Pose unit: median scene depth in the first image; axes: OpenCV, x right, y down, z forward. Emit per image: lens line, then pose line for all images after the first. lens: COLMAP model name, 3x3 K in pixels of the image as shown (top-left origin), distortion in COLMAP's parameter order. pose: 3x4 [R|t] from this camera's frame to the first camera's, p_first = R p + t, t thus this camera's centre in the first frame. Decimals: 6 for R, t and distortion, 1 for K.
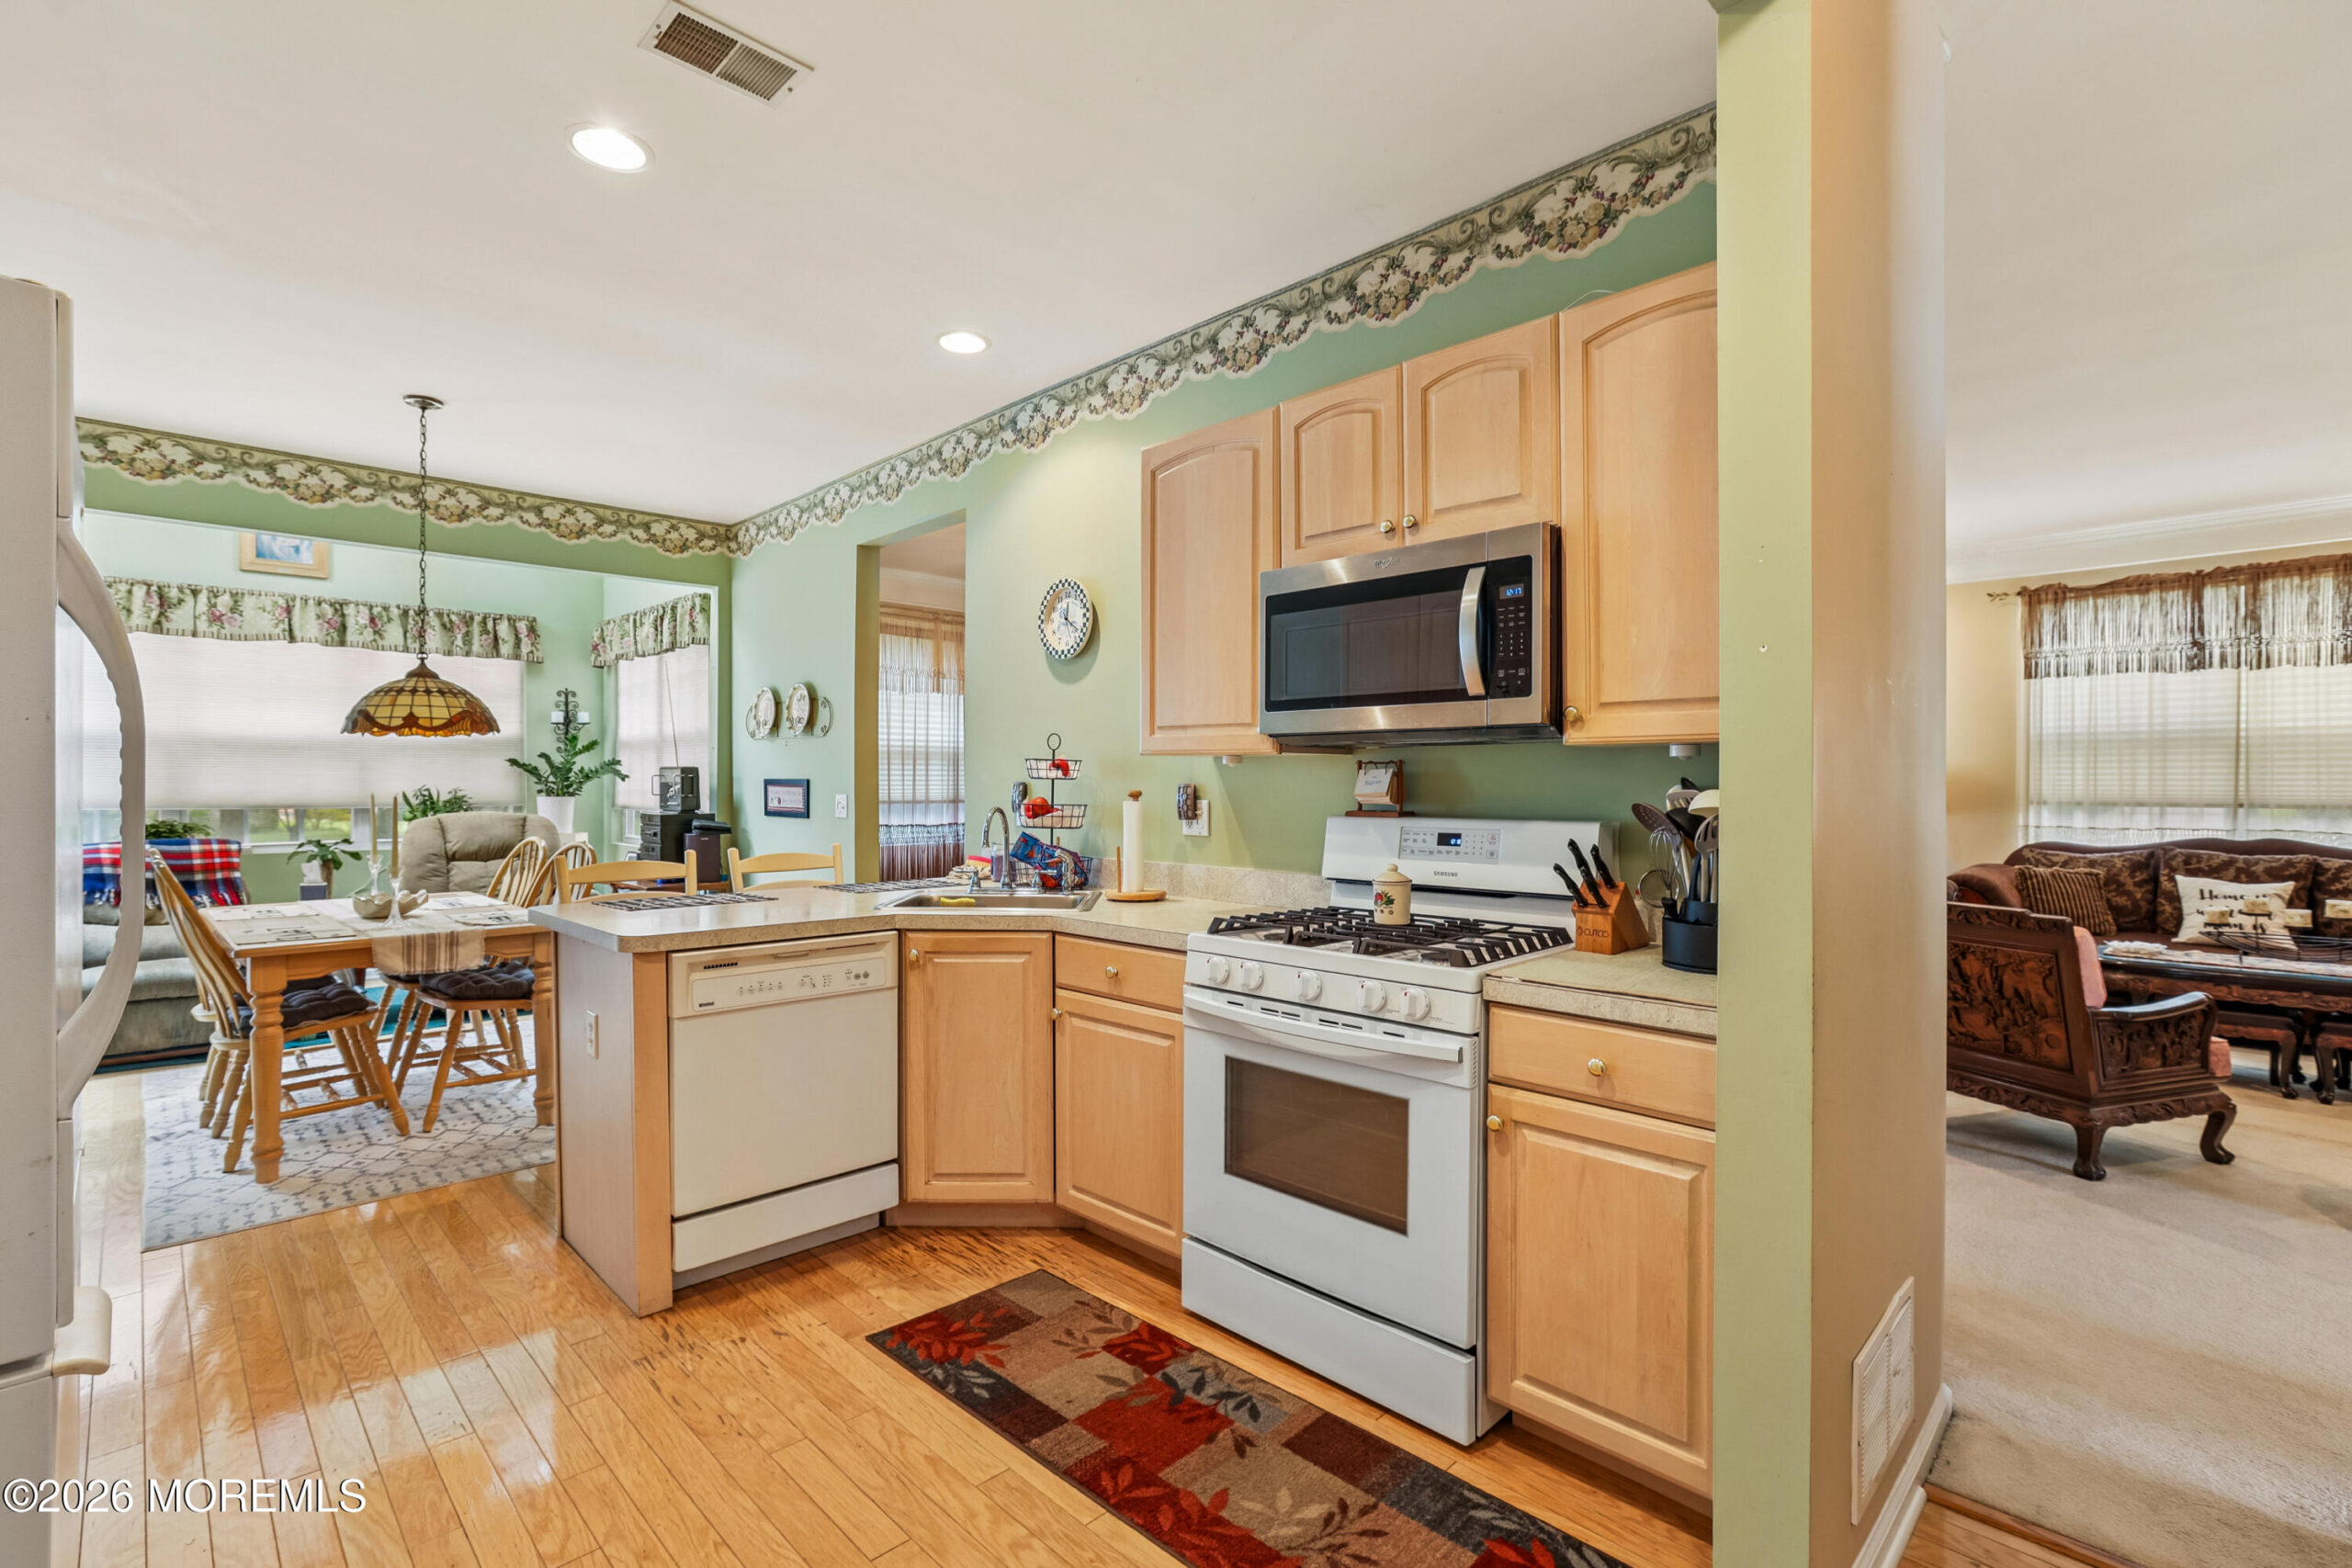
lens RADIAL K [[1072.2, 0, 1164.6], [0, 1072.2, 784.4], [0, 0, 1]] dist [-0.039235, 0.022685]
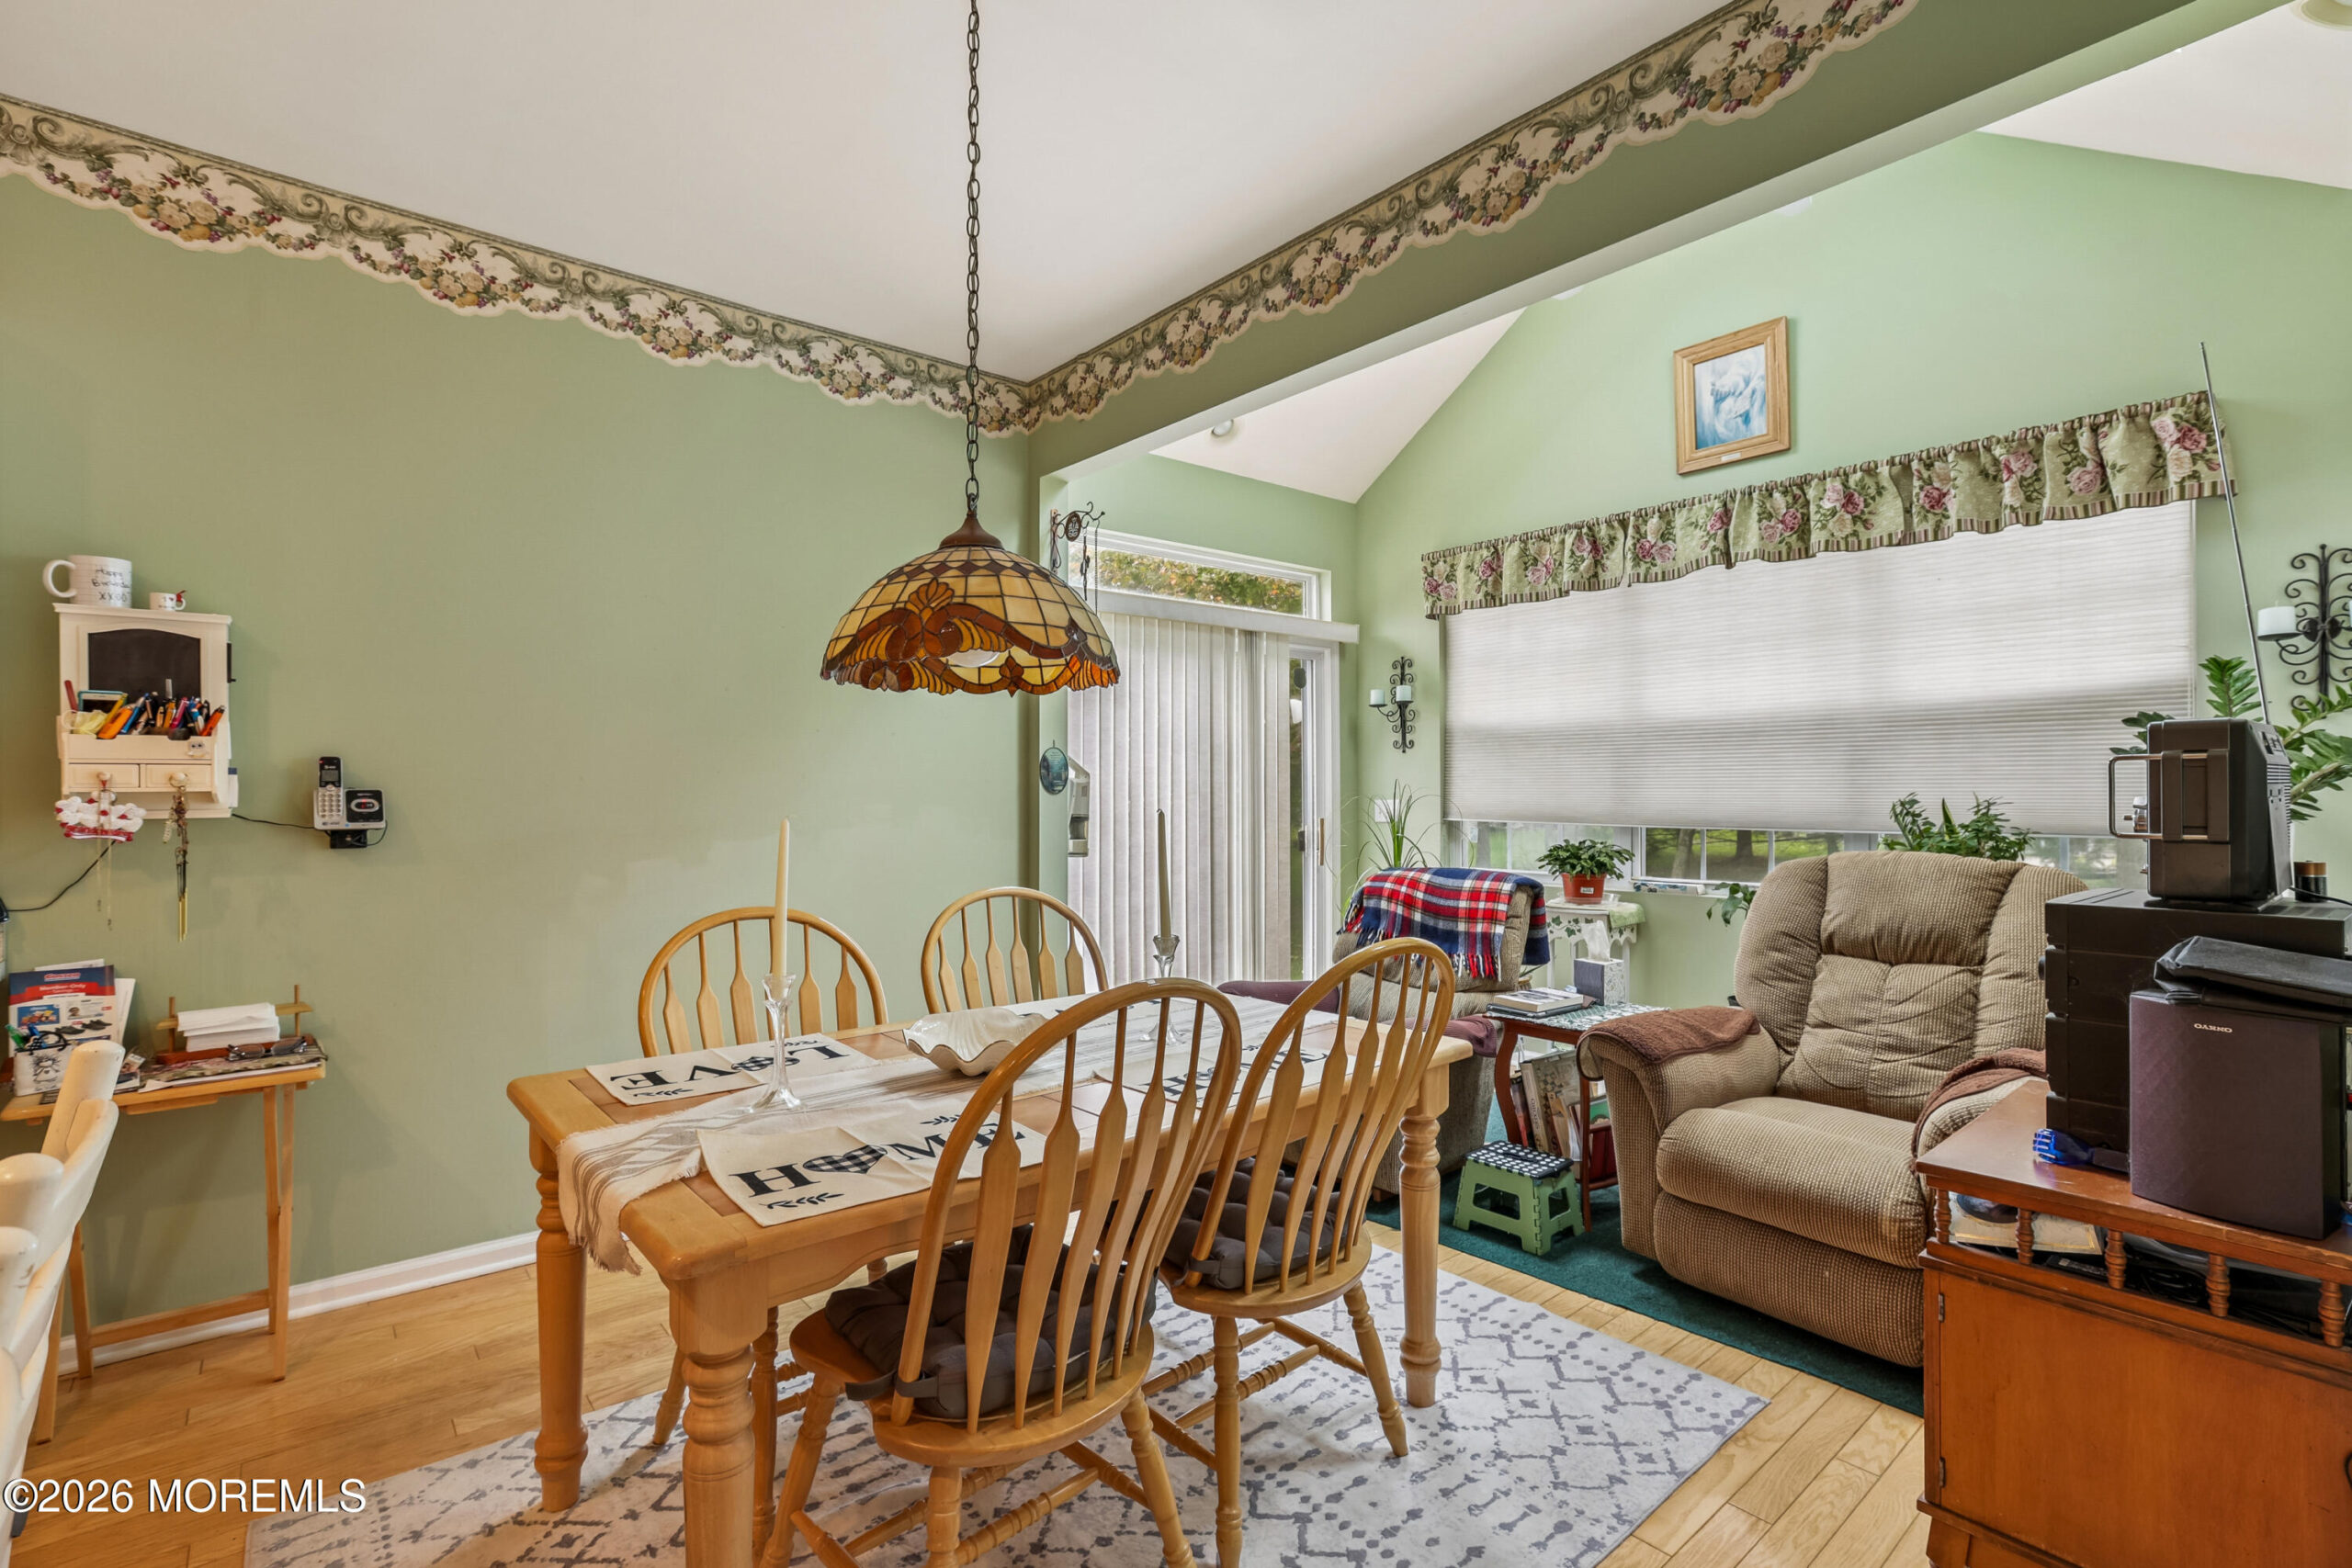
lens RADIAL K [[1072.2, 0, 1164.6], [0, 1072.2, 784.4], [0, 0, 1]] dist [-0.039235, 0.022685]
pose [[-0.079351, -0.006728, -0.996824, -0.349703], [0.001769, 0.999975, -0.006890, -0.000964], [0.996845, -0.002310, -0.079337, 1.475533]]
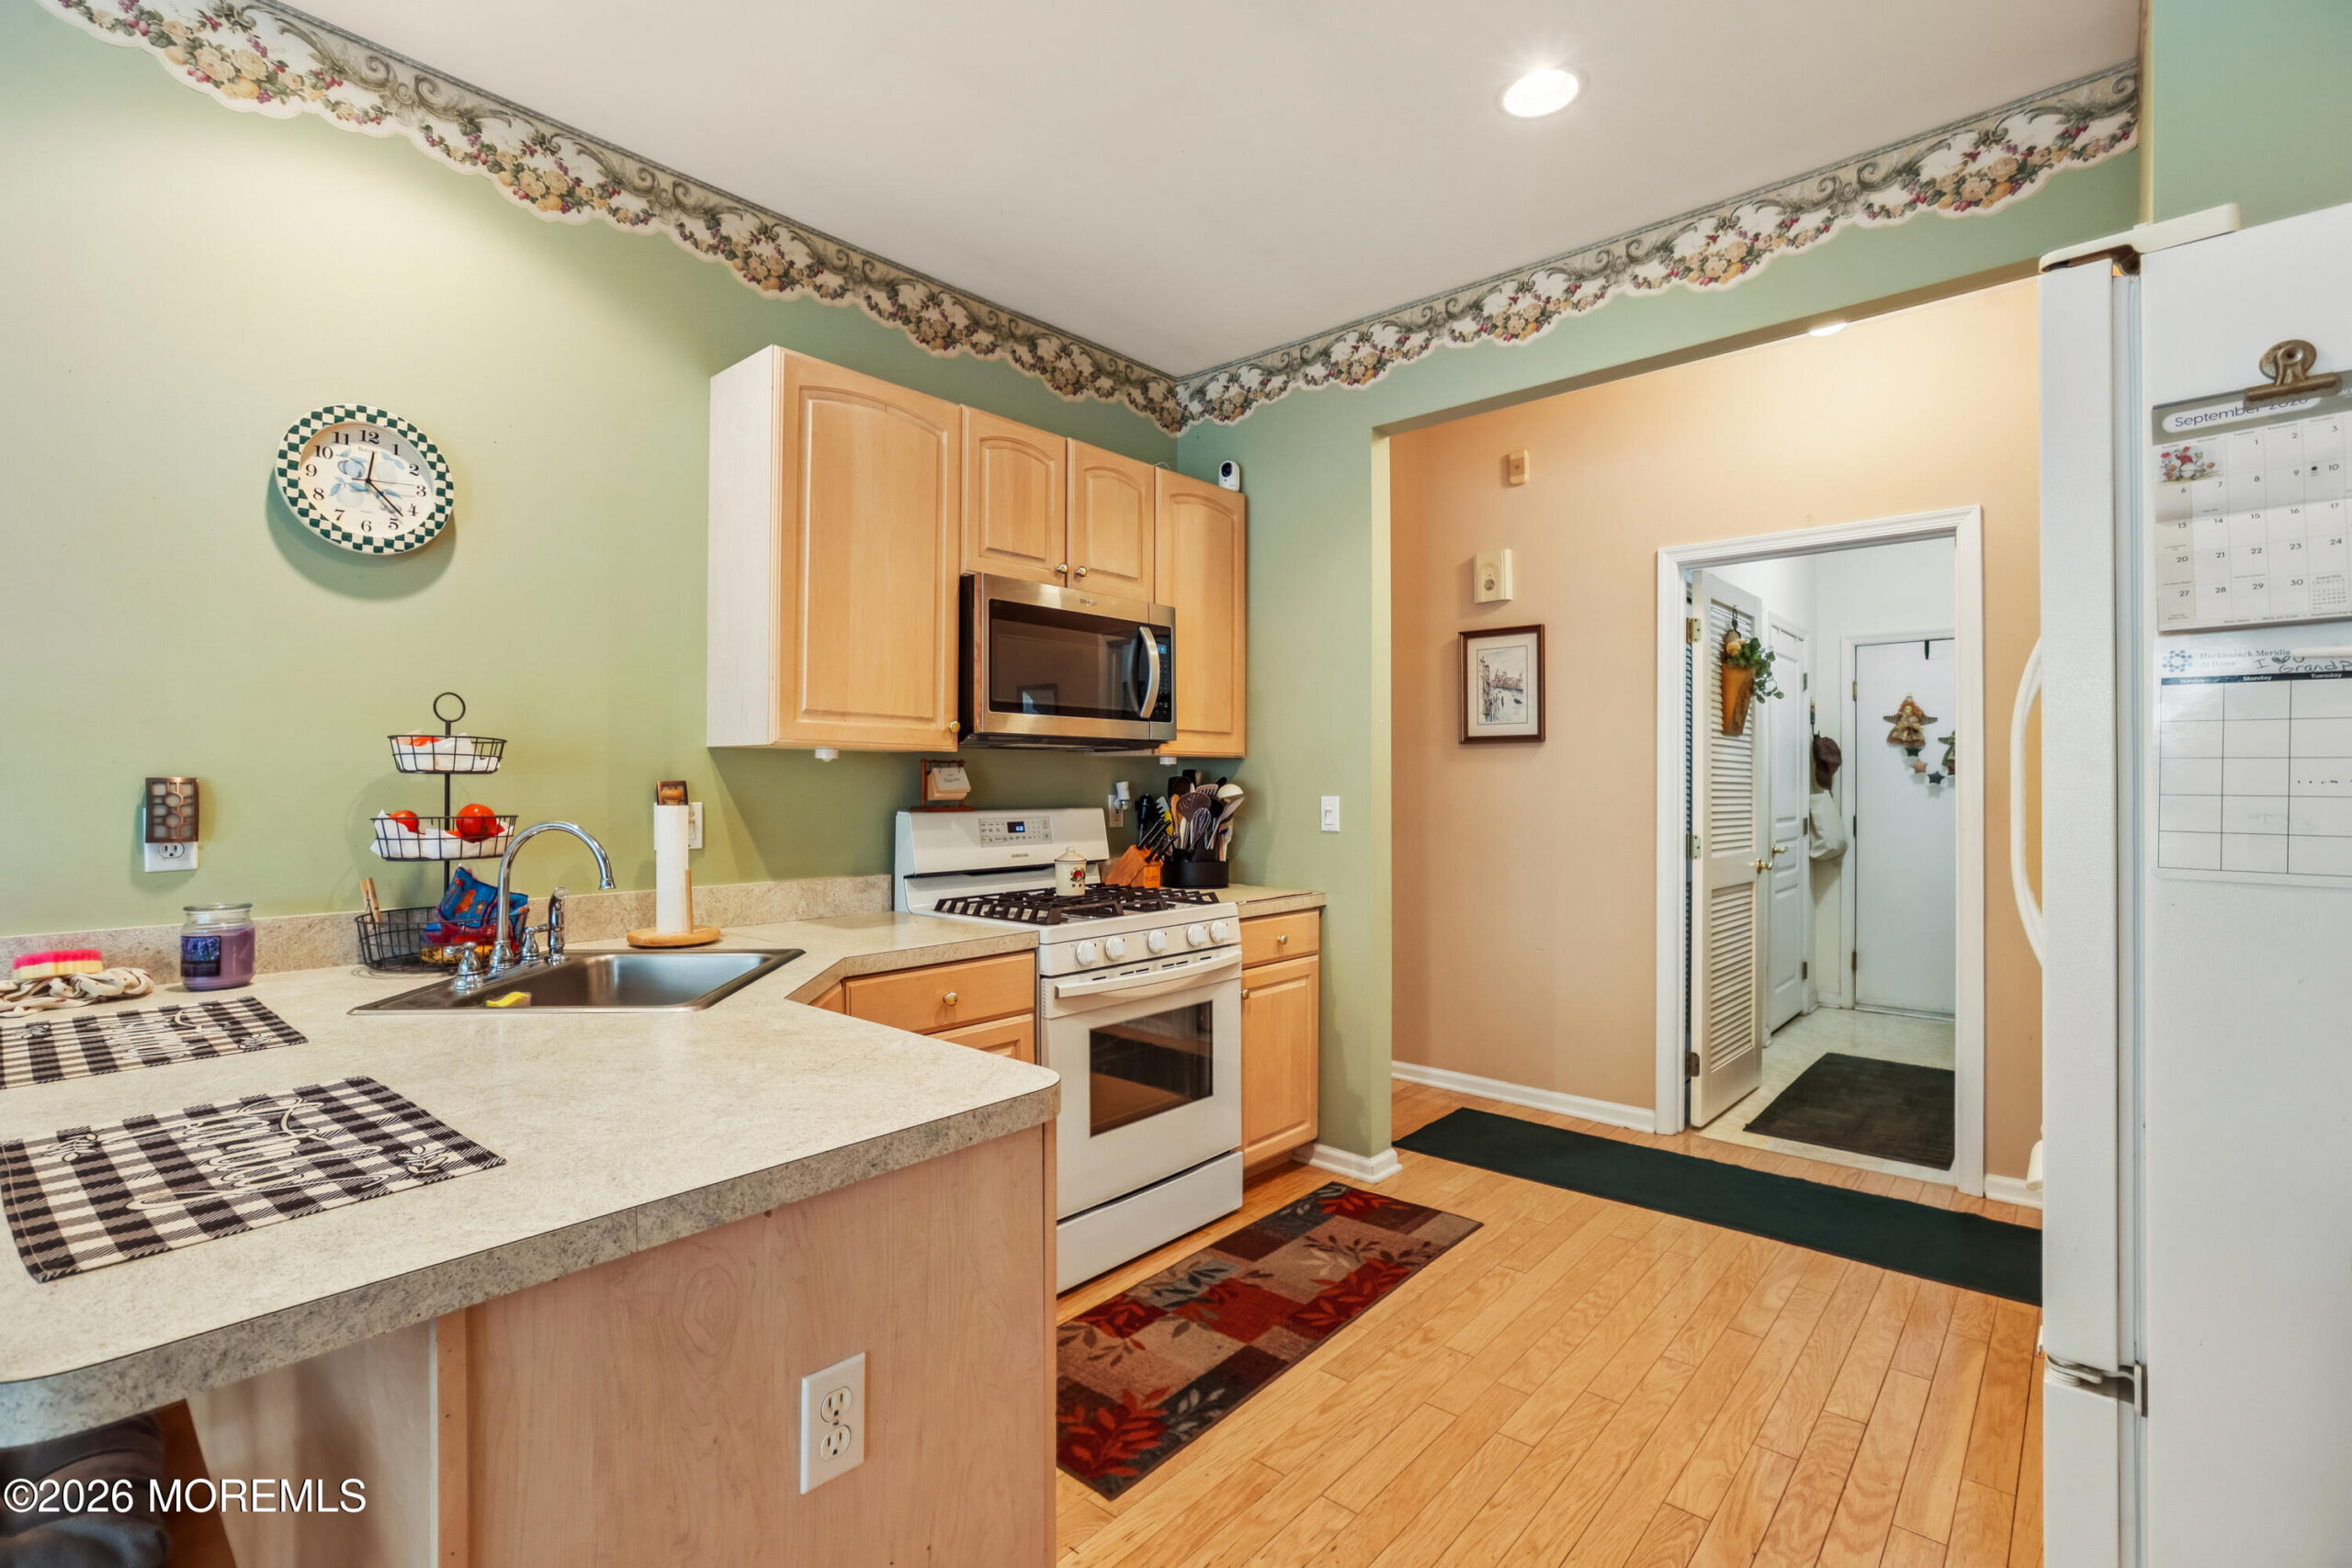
lens RADIAL K [[1082.1, 0, 1151.8], [0, 1082.1, 778.2], [0, 0, 1]] dist [-0.033579, 0.012844]
pose [[-0.071217, 0.003426, 0.997455, -0.824693], [0.001450, 0.999993, -0.003331, 0.000431], [-0.997460, 0.001209, -0.071221, 0.797115]]
